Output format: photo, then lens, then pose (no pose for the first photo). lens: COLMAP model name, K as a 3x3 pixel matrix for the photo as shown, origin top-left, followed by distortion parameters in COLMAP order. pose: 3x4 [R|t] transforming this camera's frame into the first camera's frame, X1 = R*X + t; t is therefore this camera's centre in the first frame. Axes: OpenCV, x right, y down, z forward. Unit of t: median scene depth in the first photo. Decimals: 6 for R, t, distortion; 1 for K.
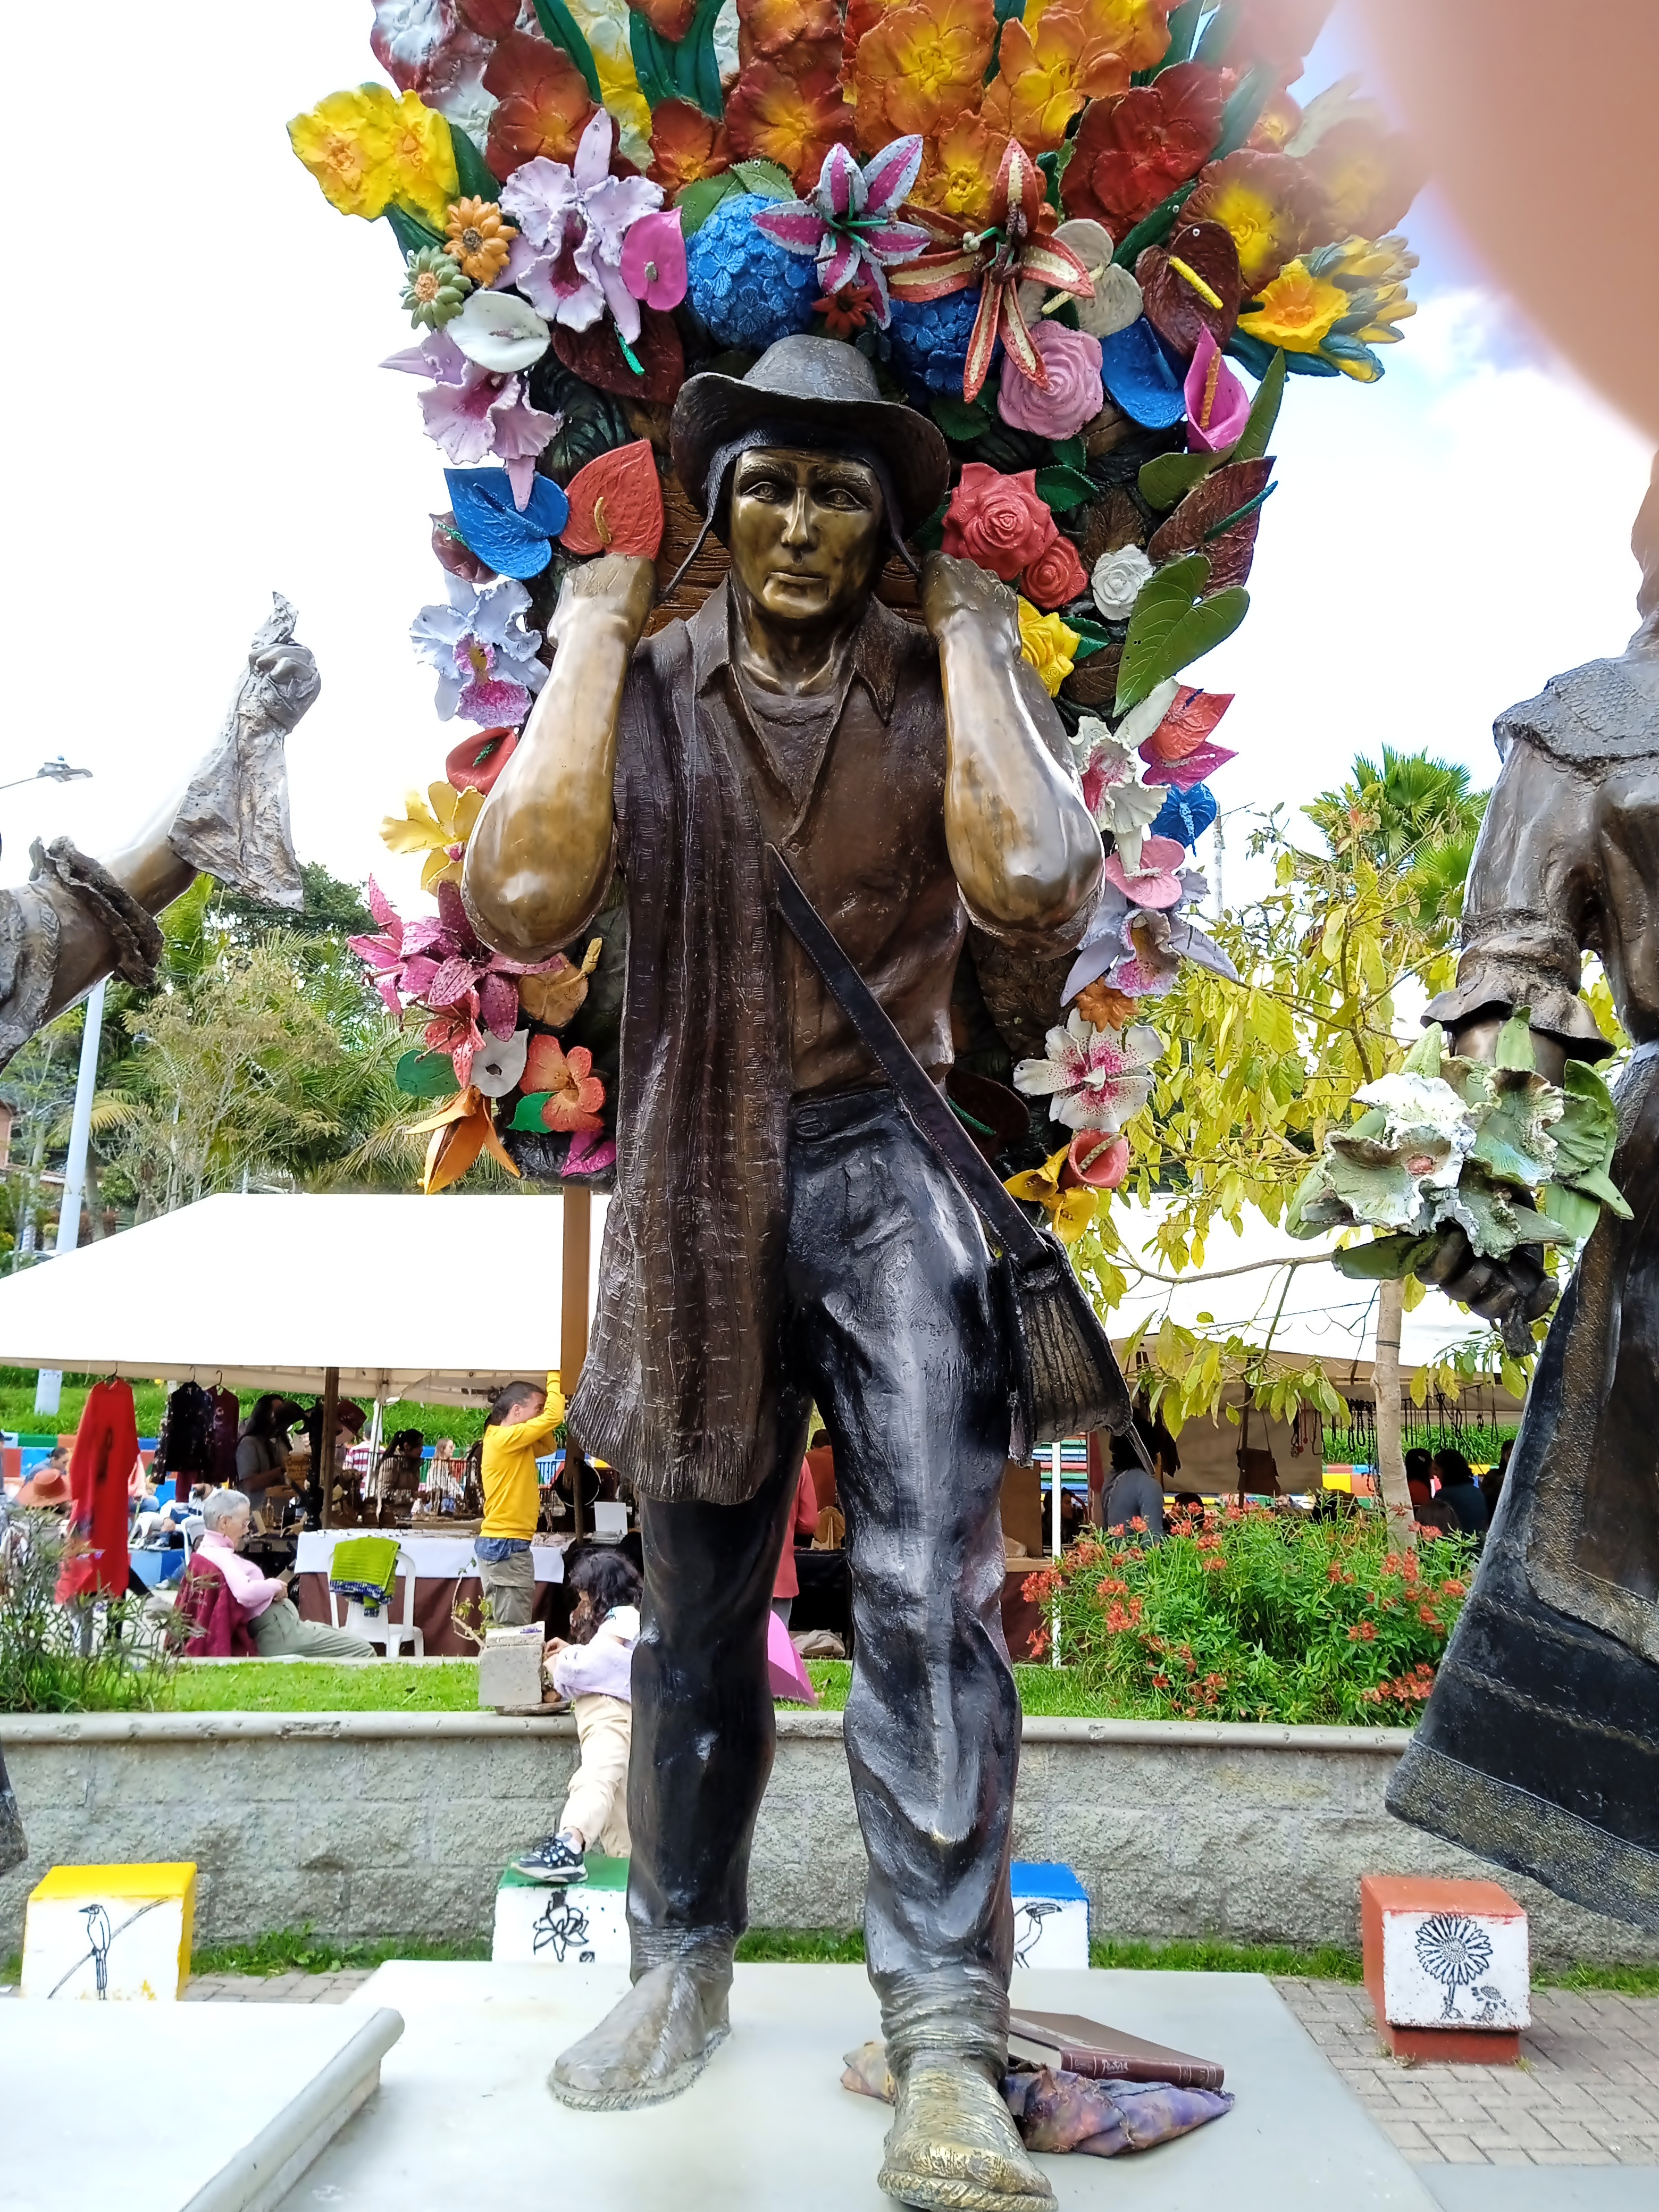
lens RADIAL K [[1924.2, 0, 829.5], [0, 1924.2, 1106.0], [0, 0, 1]] dist [0.156809, -0.299304]
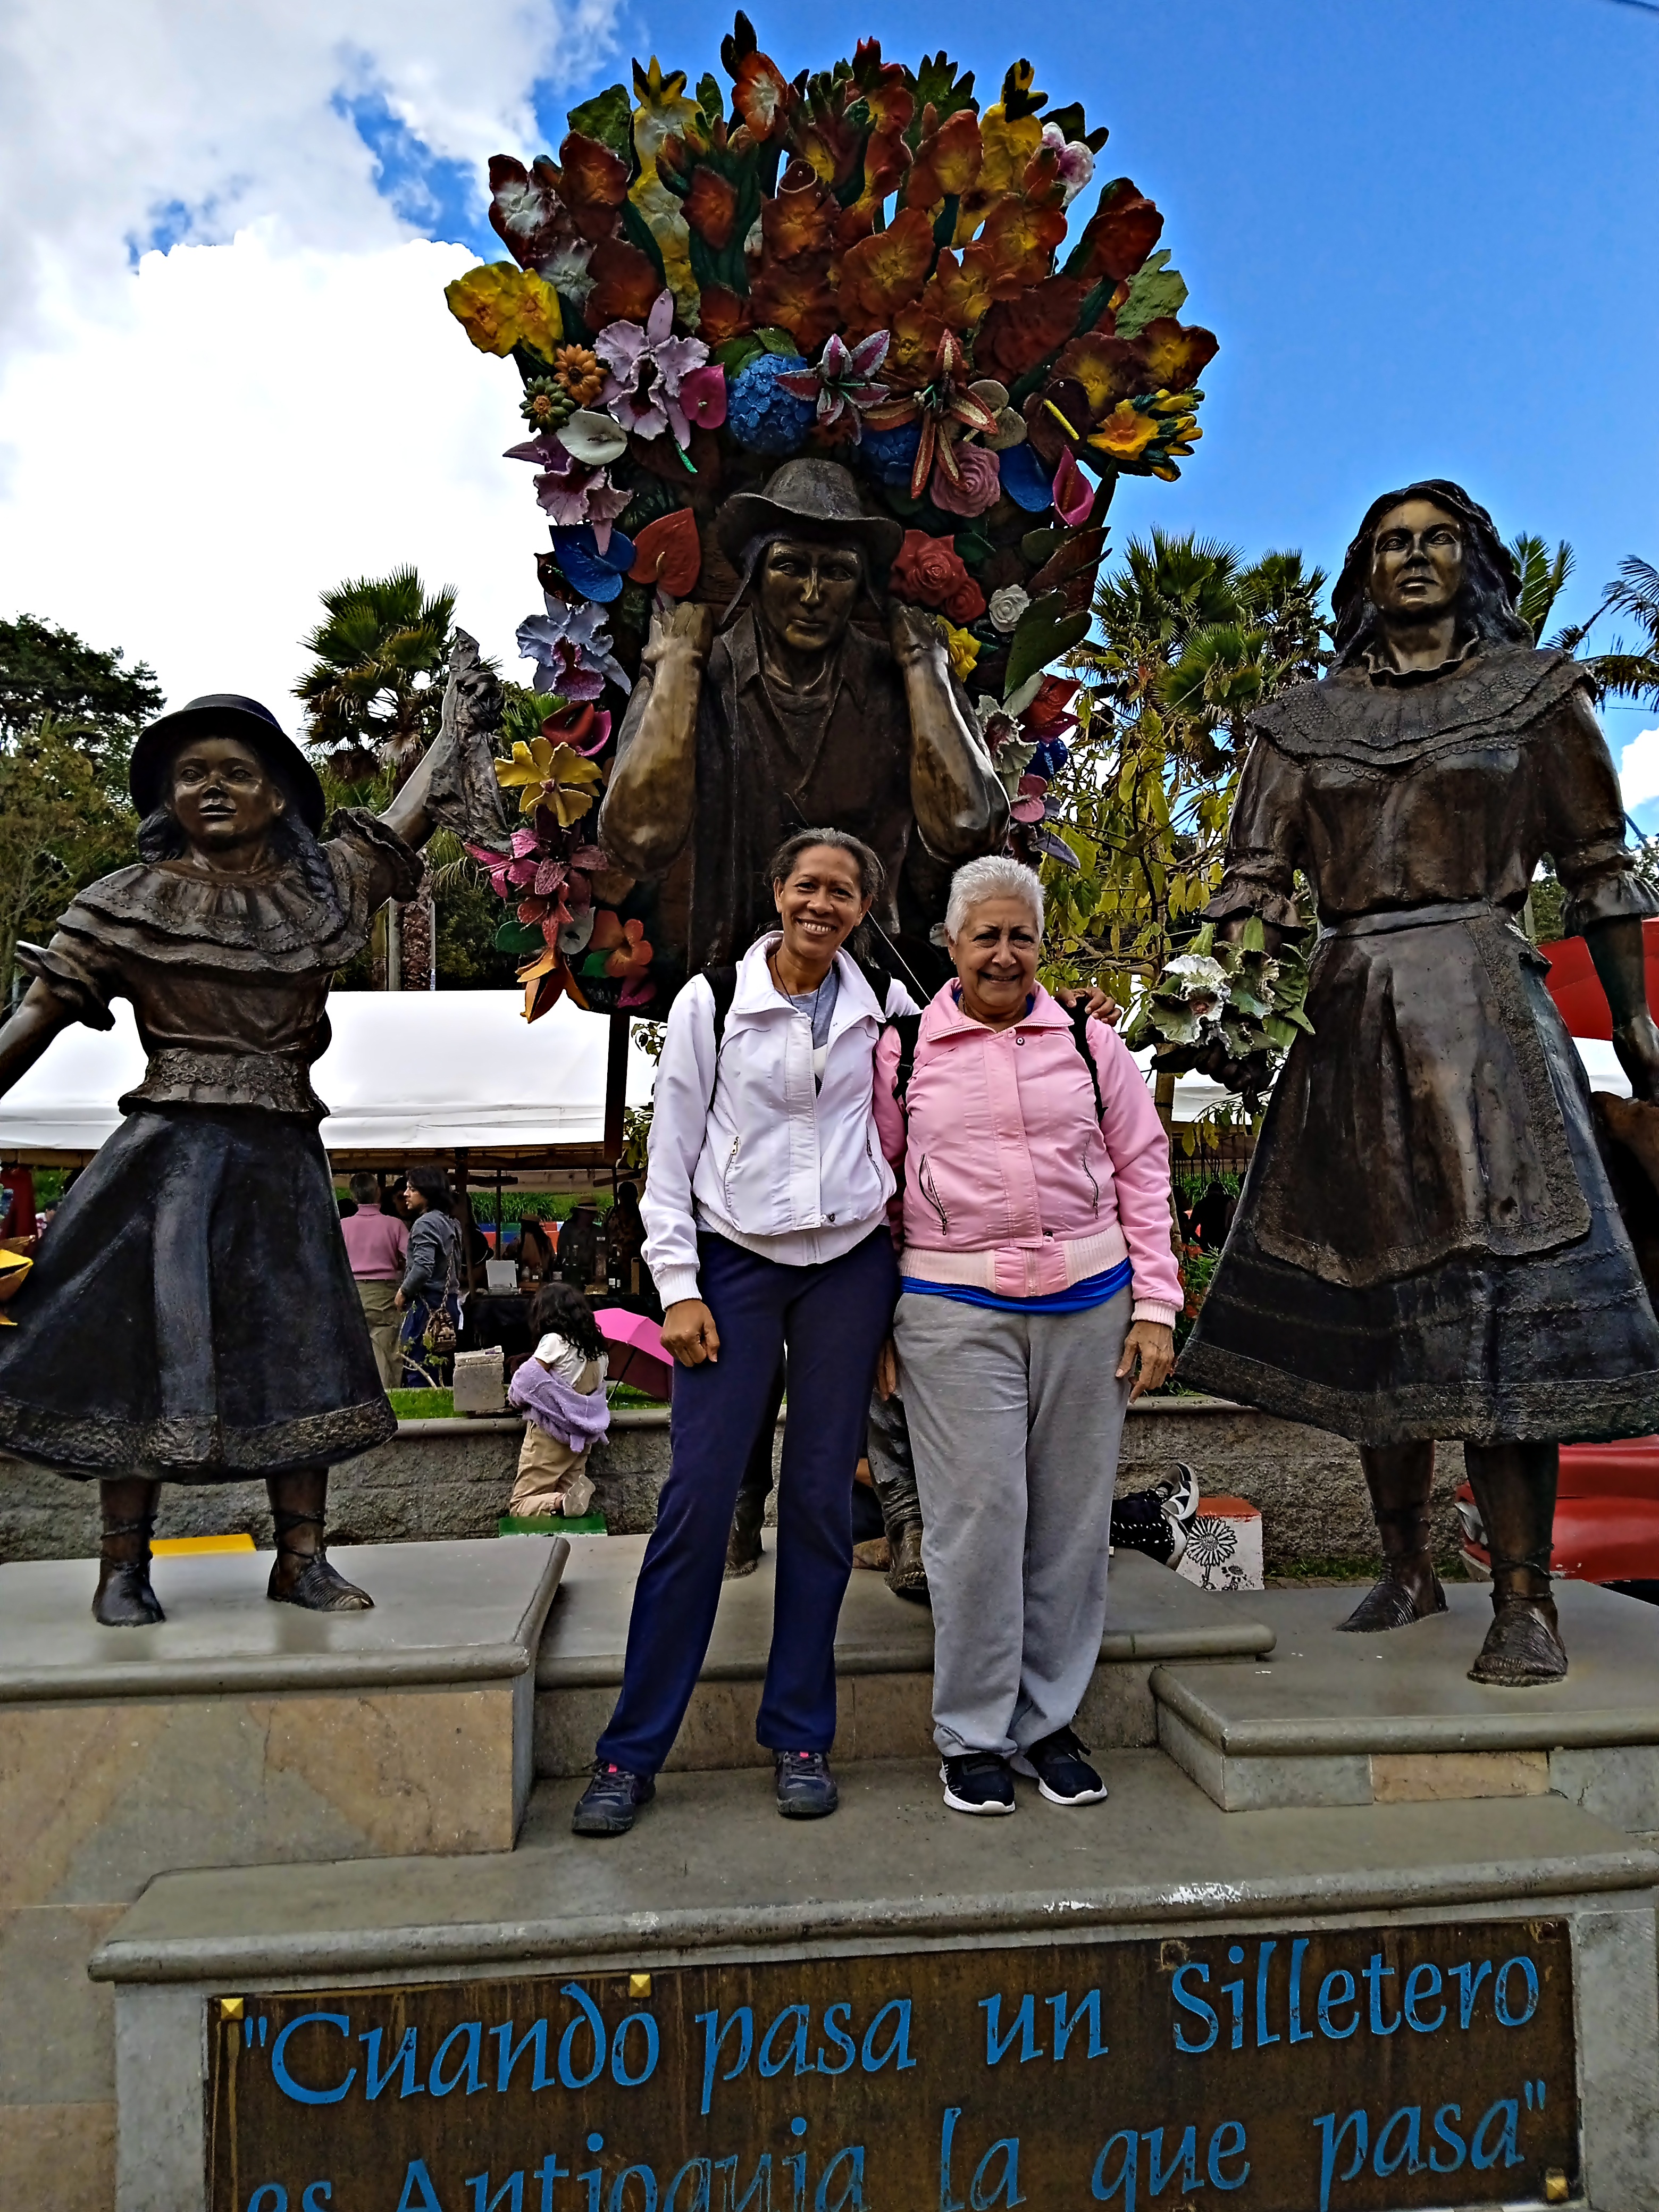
lens RADIAL K [[1924.2, 0, 829.5], [0, 1924.2, 1106.0], [0, 0, 1]] dist [0.156809, -0.299304]
pose [[0.993305, -0.026367, 0.112469, -0.173531], [0.013011, 0.992943, 0.117876, -0.069718], [-0.114783, -0.115624, 0.986639, -0.529294]]
